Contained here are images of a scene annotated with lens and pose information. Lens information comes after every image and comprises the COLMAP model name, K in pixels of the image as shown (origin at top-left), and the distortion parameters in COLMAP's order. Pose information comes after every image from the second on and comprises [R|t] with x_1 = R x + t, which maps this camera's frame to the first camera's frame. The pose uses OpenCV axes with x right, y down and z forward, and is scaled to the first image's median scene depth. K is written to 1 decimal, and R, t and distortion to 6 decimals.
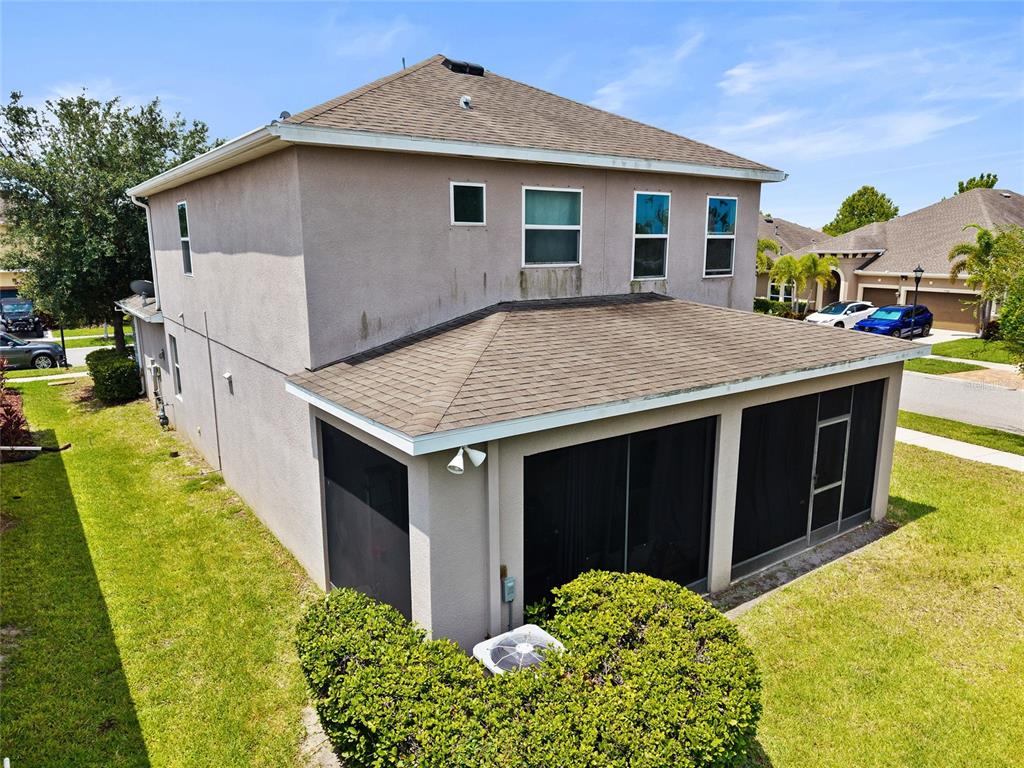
lens RADIAL K [[688.4, 0, 512.0], [0, 688.4, 384.0], [0, 0, 1]] dist [0.055574, -0.073185]
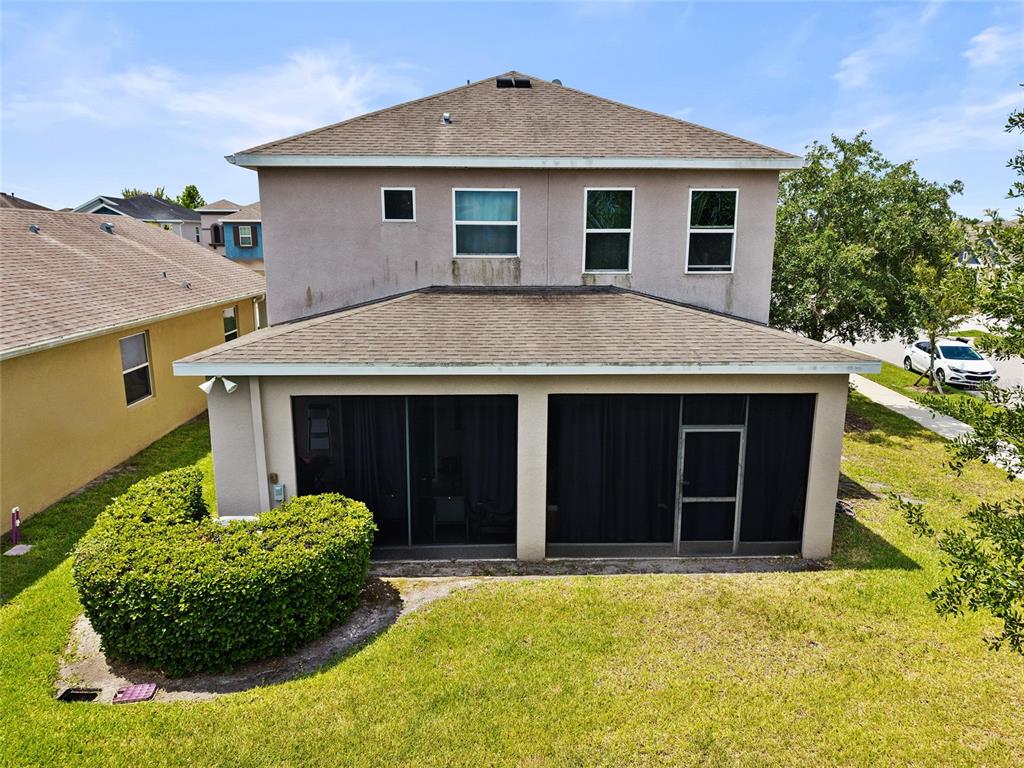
lens RADIAL K [[678.7, 0, 512.0], [0, 678.7, 384.0], [0, 0, 1]] dist [0.057371, -0.107285]
pose [[0.832777, 0.118688, -0.540736, 0.726082], [-0.115134, 0.992523, 0.040536, -0.012732], [0.541504, 0.028499, 0.840215, 0.081974]]
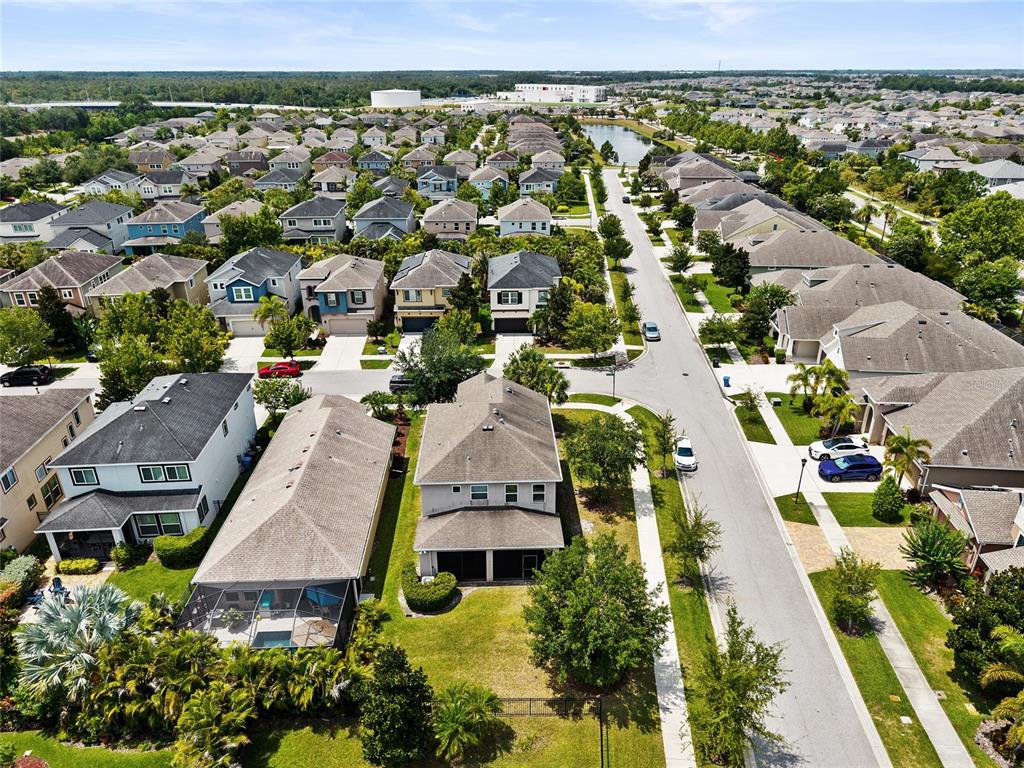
lens RADIAL K [[681.9, 0, 512.0], [0, 681.9, 384.0], [0, 0, 1]] dist [0.037279, -0.040668]
pose [[0.830208, 0.243077, -0.501666, 2.179826], [-0.114210, 0.955001, 0.273731, -2.043212], [0.545629, -0.169959, 0.820611, -2.249585]]
